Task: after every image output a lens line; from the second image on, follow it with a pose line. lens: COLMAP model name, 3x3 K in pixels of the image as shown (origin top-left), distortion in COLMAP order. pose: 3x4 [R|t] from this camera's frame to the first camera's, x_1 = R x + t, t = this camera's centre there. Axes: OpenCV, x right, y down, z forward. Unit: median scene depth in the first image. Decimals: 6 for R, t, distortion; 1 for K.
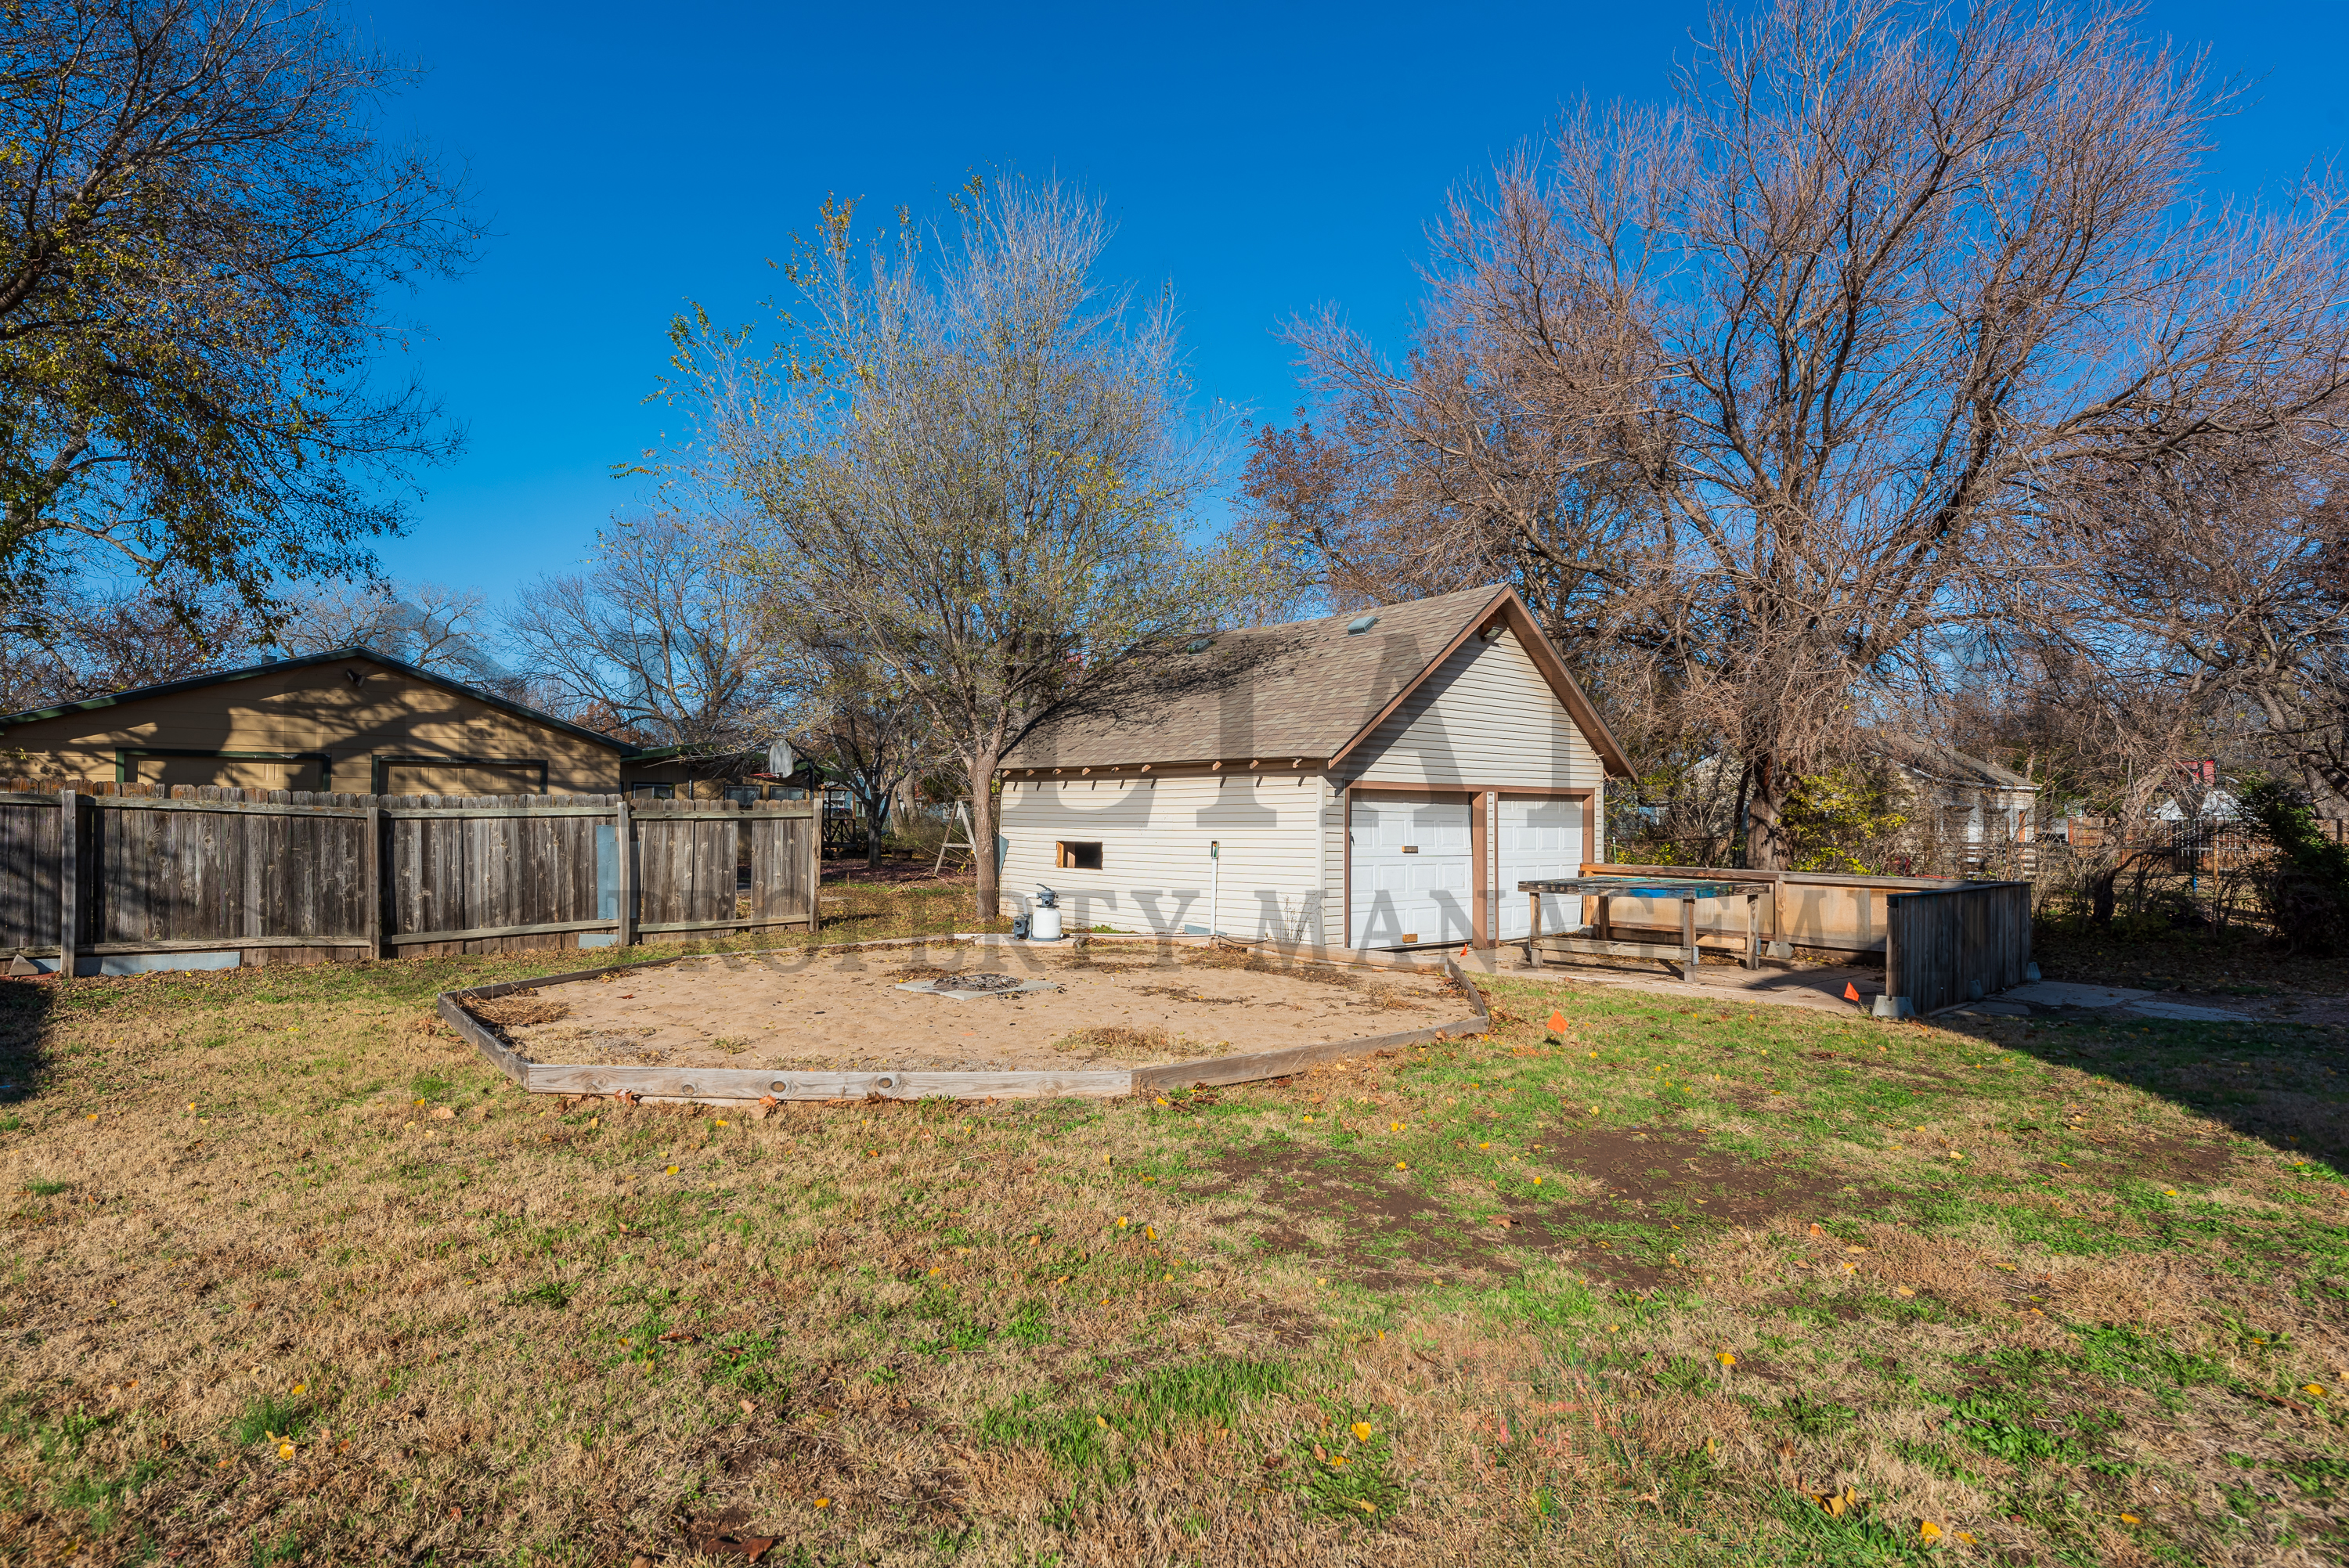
lens RADIAL K [[1226.3, 0, 1171.3], [0, 1226.3, 794.6], [0, 0, 1]] dist [-0.000420, -0.000474]
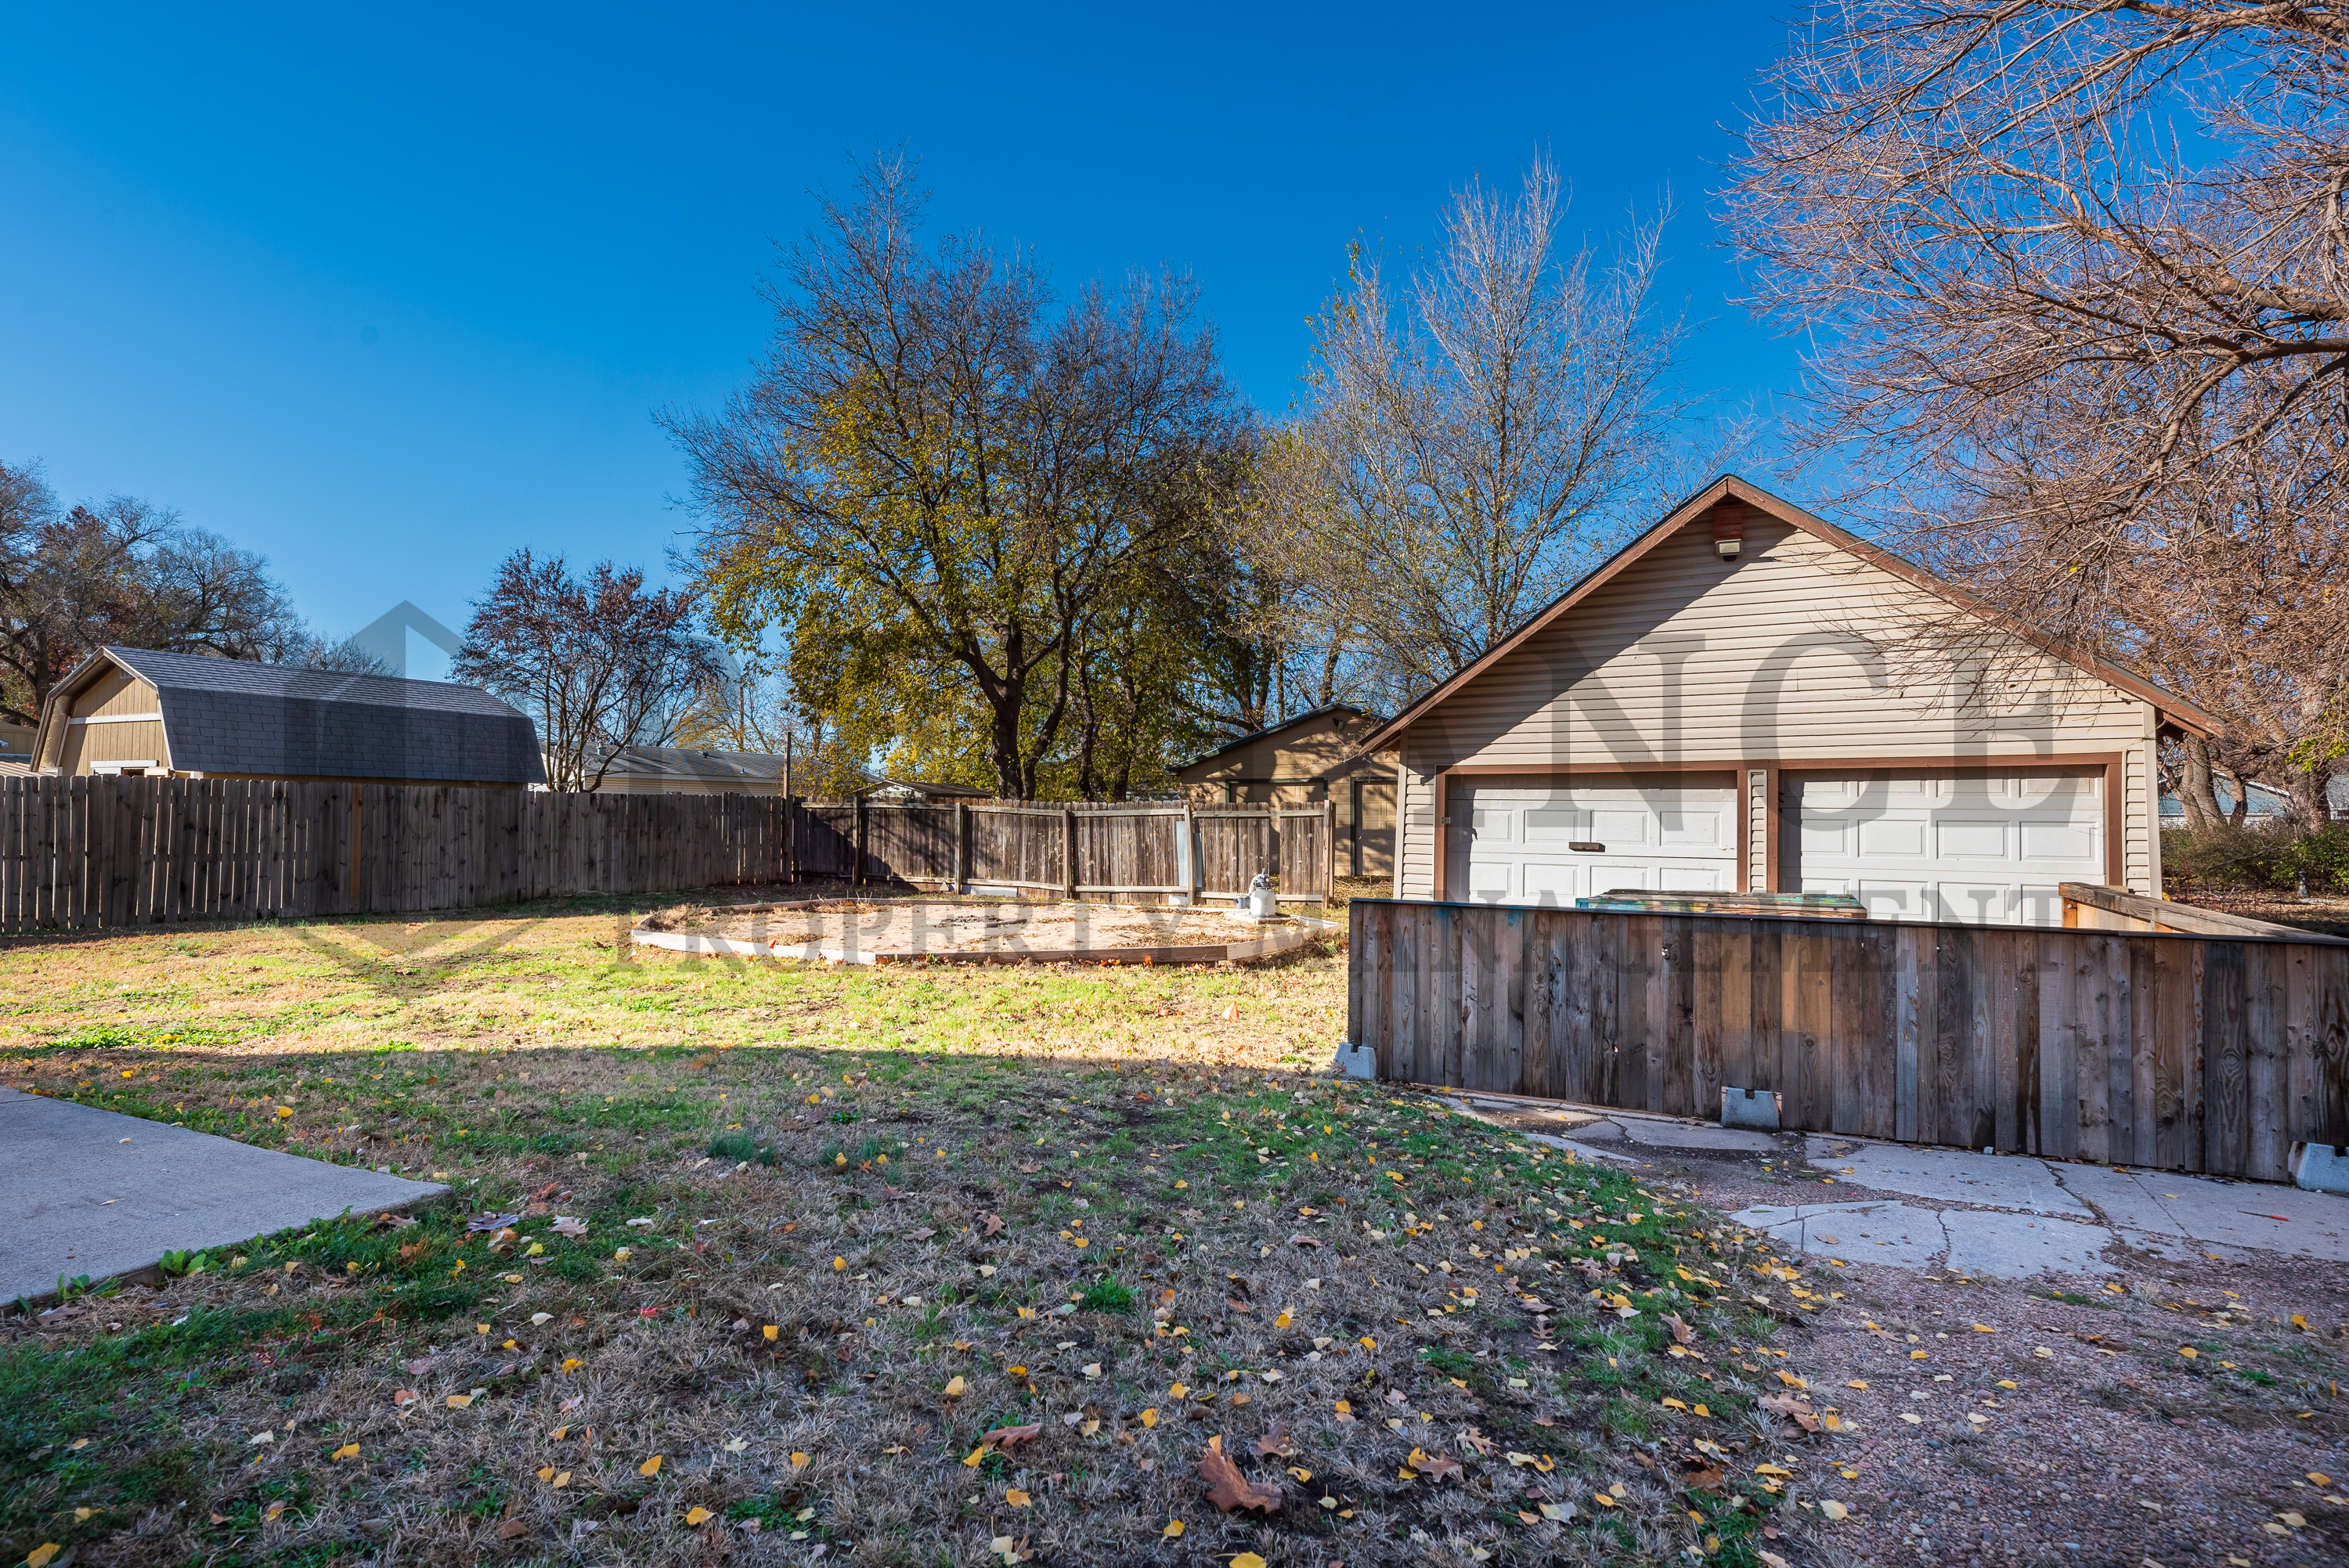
lens RADIAL K [[1226.3, 0, 1165.5], [0, 1226.3, 790.9], [0, 0, 1]] dist [-0.000420, -0.000474]
pose [[0.341512, -0.029135, -0.939426, 0.672786], [0.012500, 0.999572, -0.026456, 0.020216], [0.939794, -0.002708, 0.341730, 0.367375]]
